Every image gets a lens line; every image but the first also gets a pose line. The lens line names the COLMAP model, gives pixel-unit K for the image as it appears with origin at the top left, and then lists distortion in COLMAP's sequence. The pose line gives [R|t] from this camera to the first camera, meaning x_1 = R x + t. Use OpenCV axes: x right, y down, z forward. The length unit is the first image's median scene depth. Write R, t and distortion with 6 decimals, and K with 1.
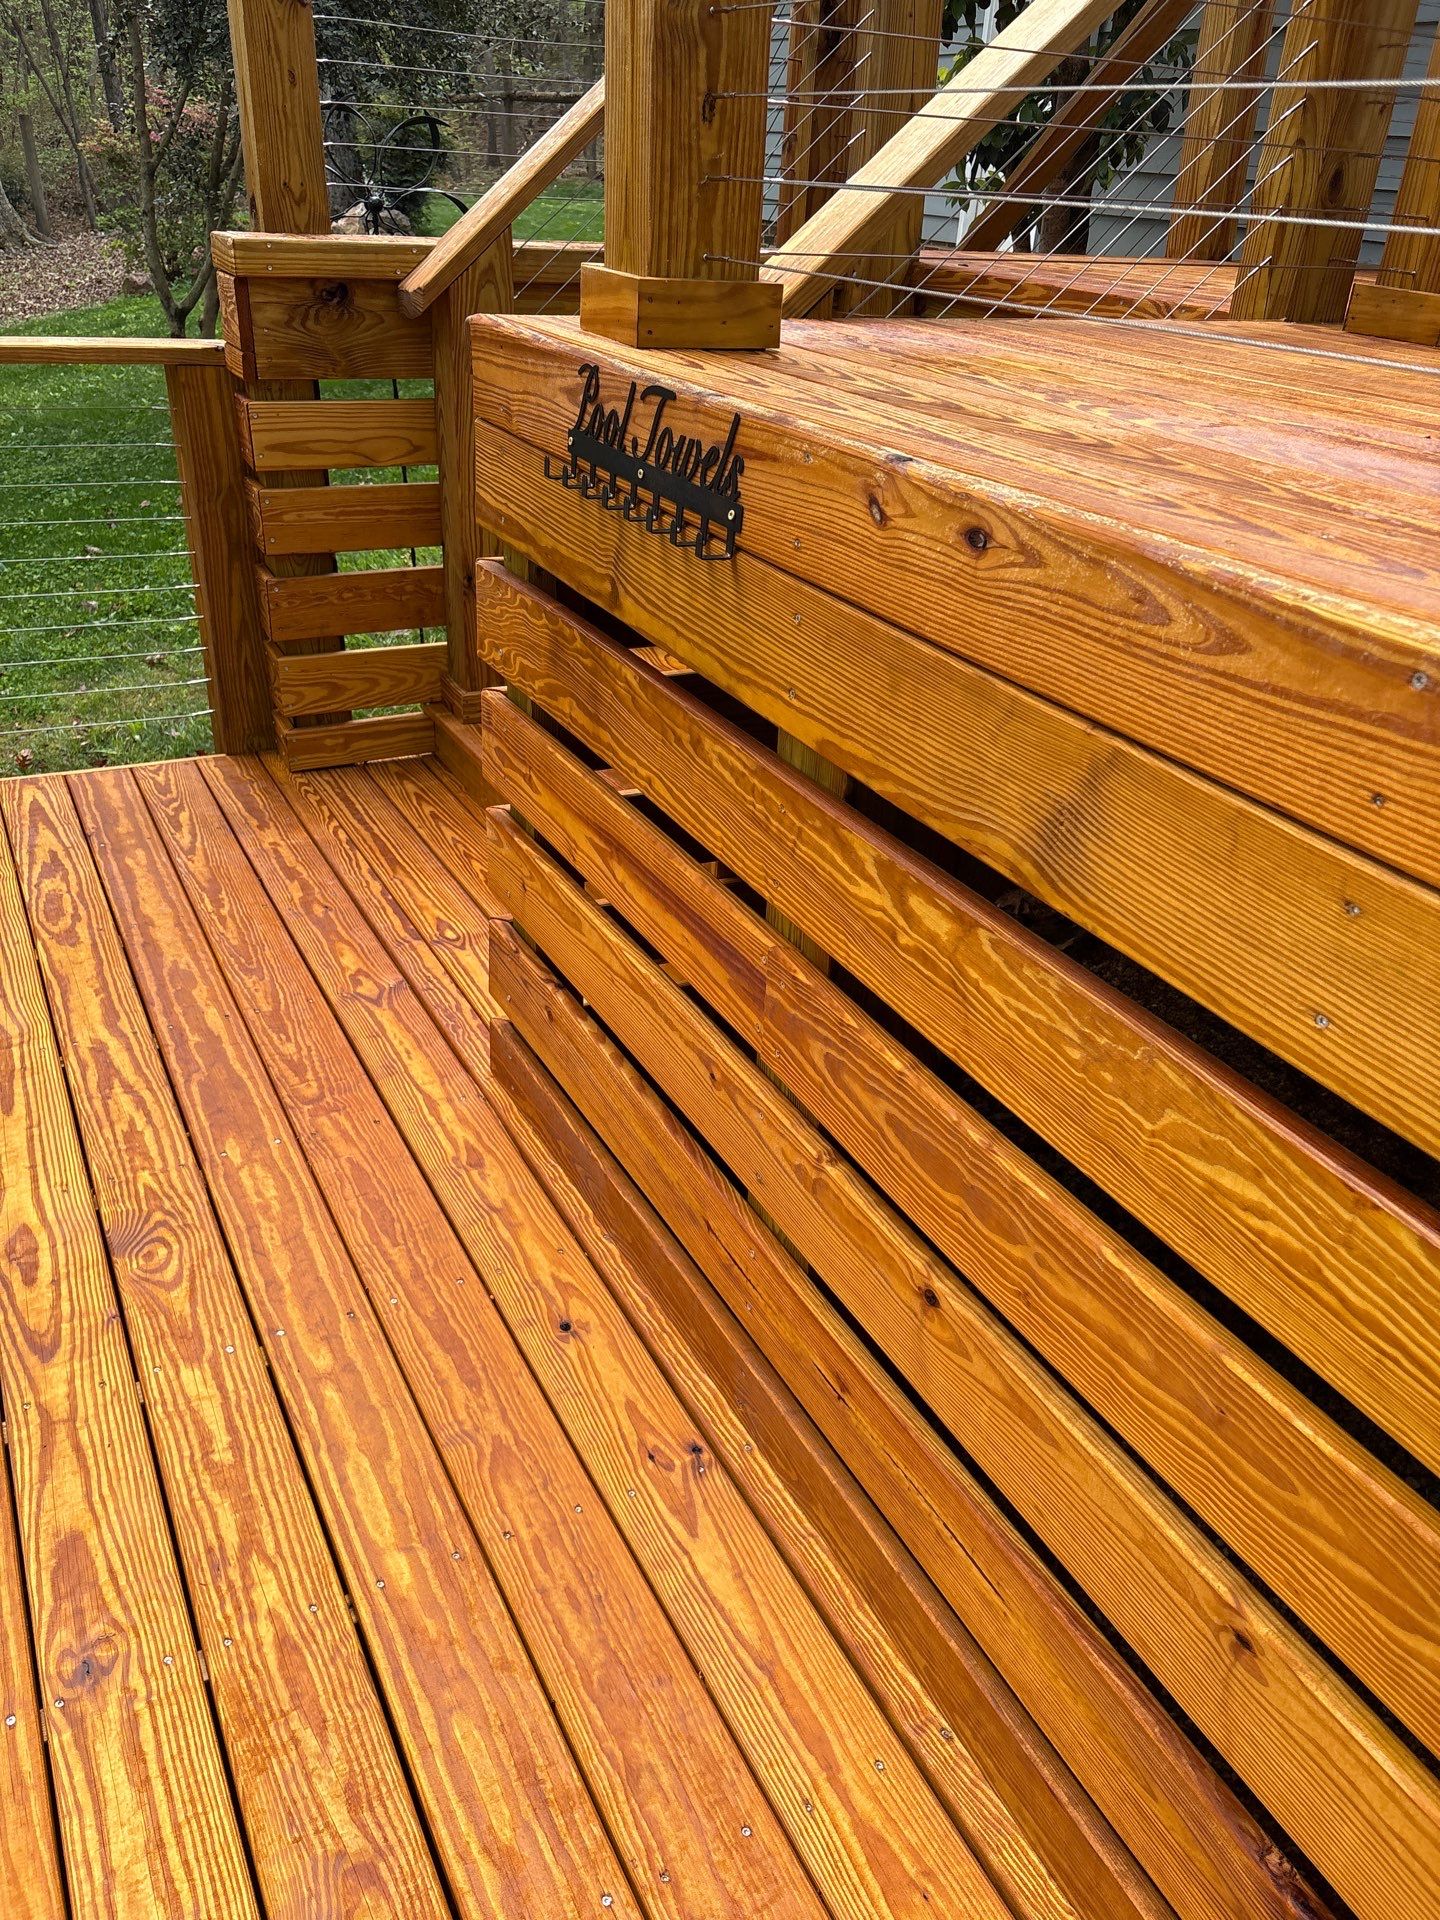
lens RADIAL K [[1529.5, 0, 720.0], [0, 1529.5, 960.0], [0, 0, 1]] dist [0.000833, -0.003303]
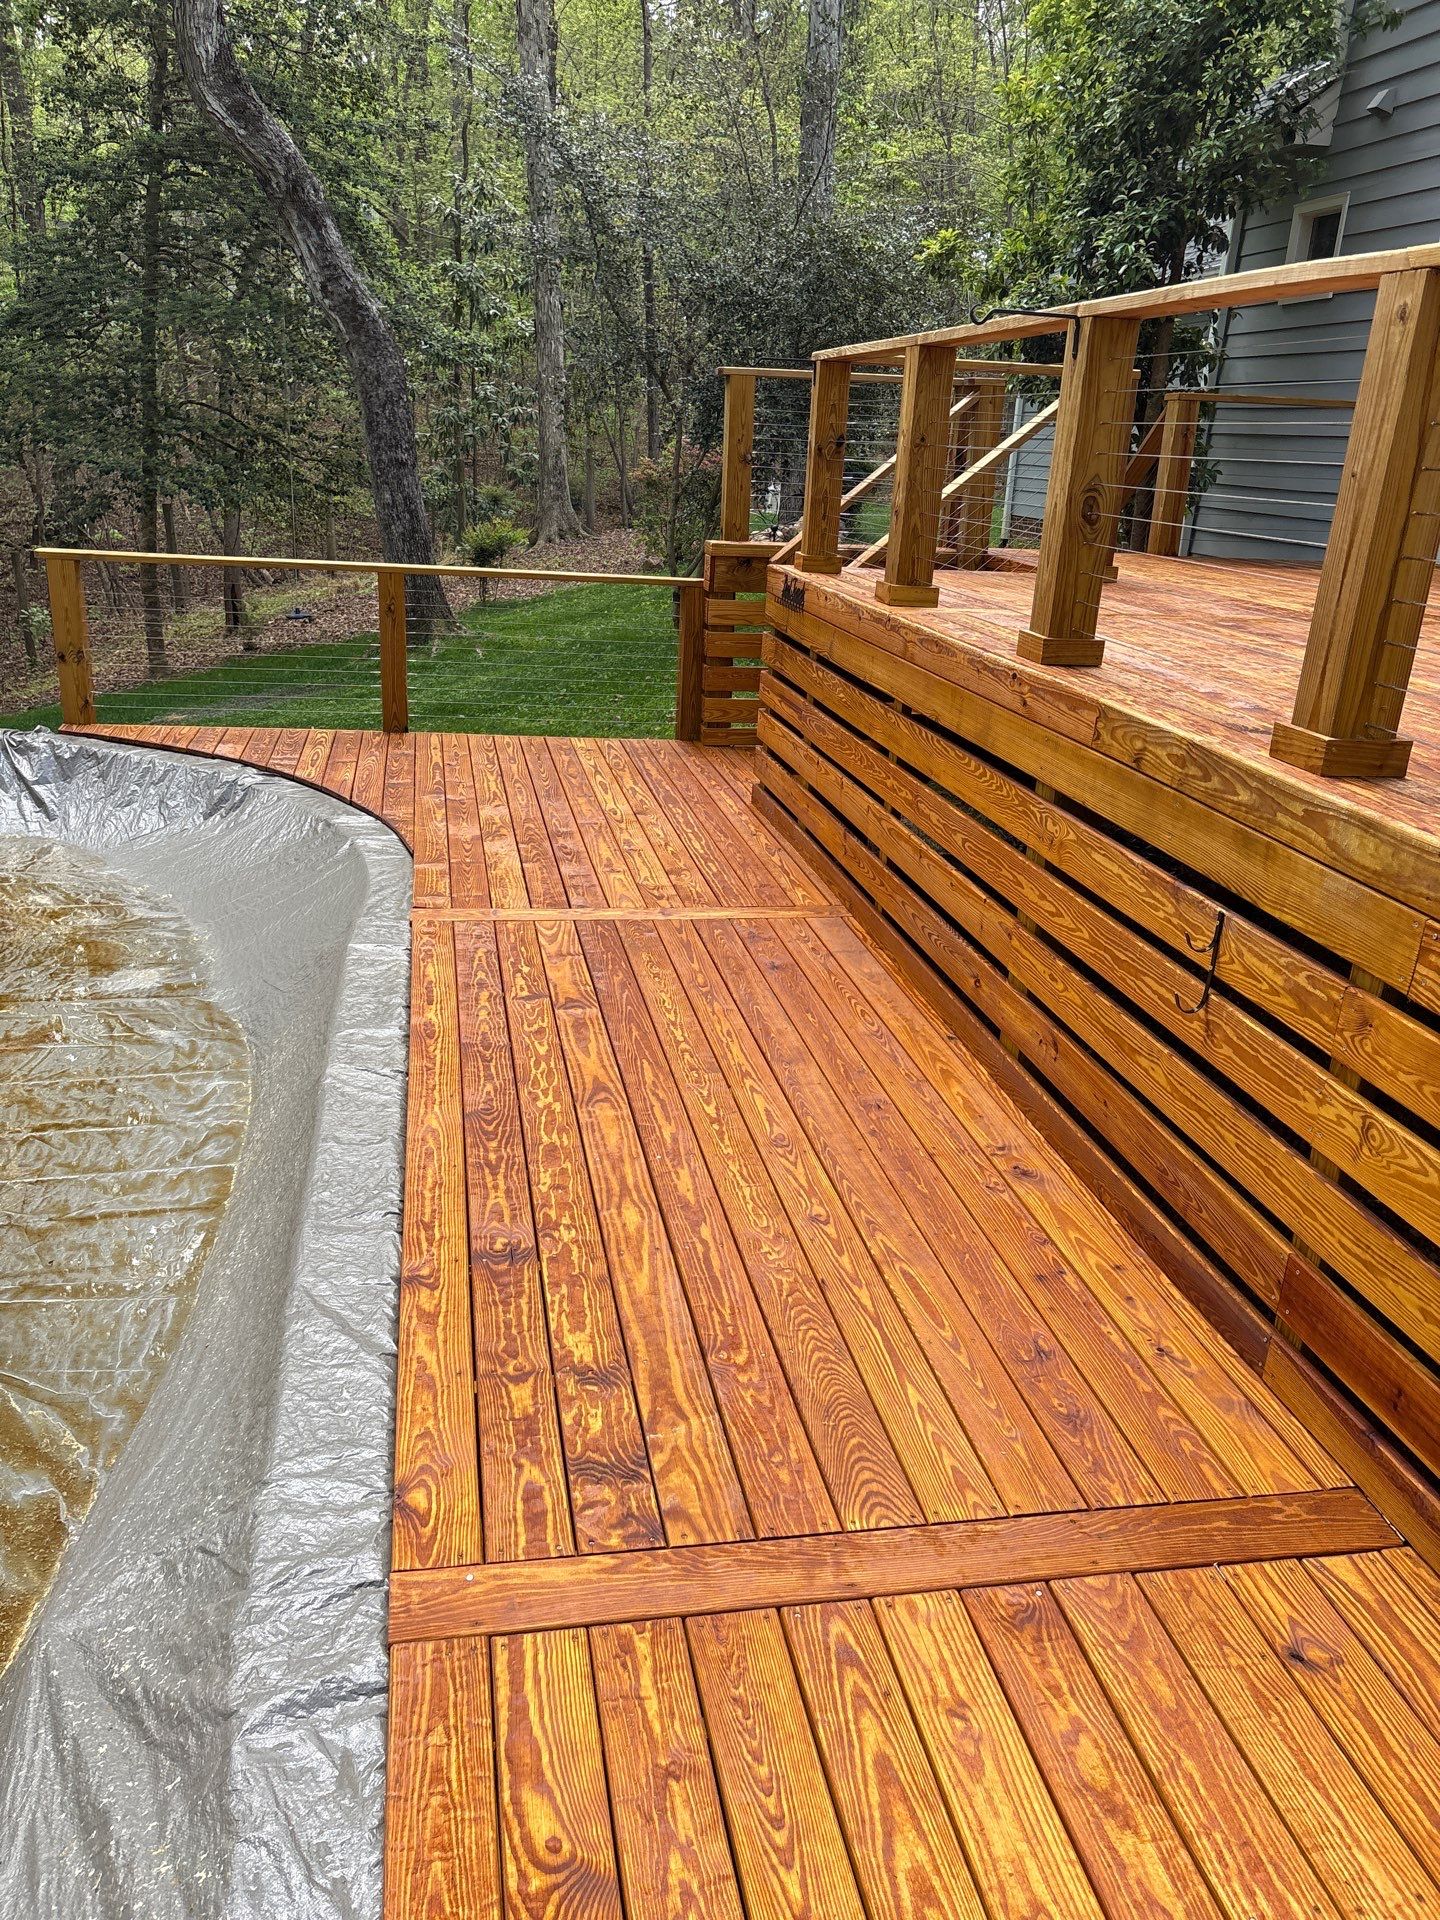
lens RADIAL K [[1430.9, 0, 720.0], [0, 1430.9, 960.0], [0, 0, 1]] dist [0.122565, -0.003579]
pose [[0.959909, 0.104235, -0.260213, 0.399474], [-0.143994, 0.979811, -0.138696, 0.553671], [0.240502, 0.170604, 0.955538, -1.198352]]
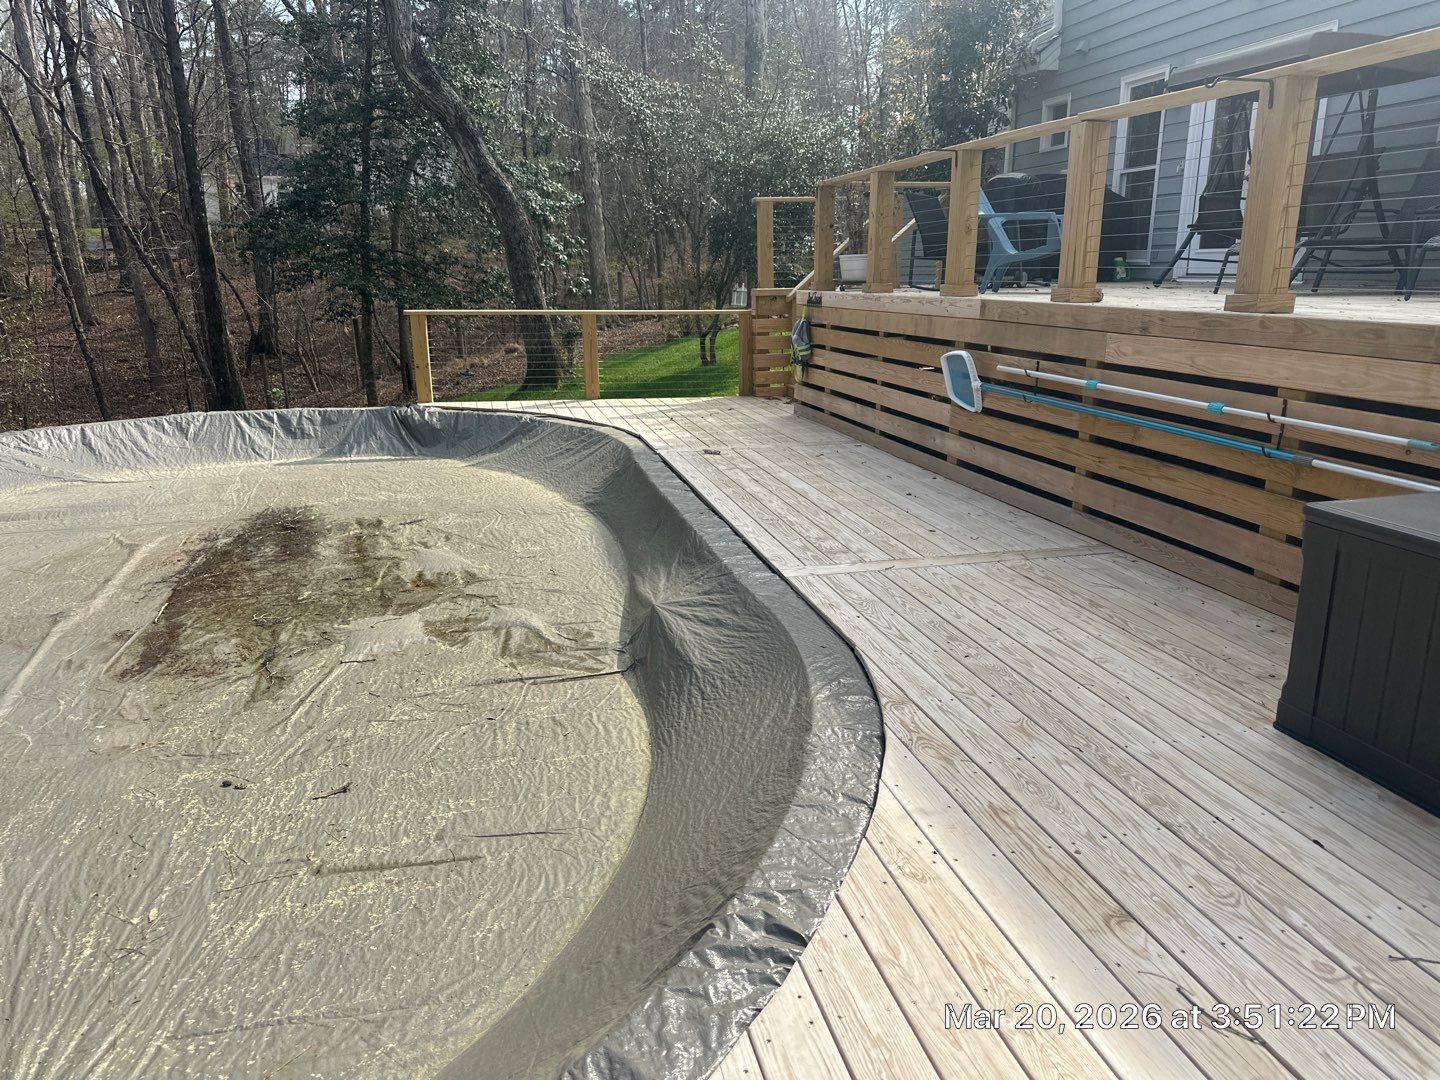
lens RADIAL K [[990.8, 0, 720.0], [0, 990.8, 540.0], [0, 0, 1]] dist [0.178170, 0.000827]
pose [[0.968963, 0.017939, -0.246555, 0.382002], [-0.072001, 0.974602, -0.212055, 0.987022], [0.236489, 0.223226, 0.945644, -1.869857]]
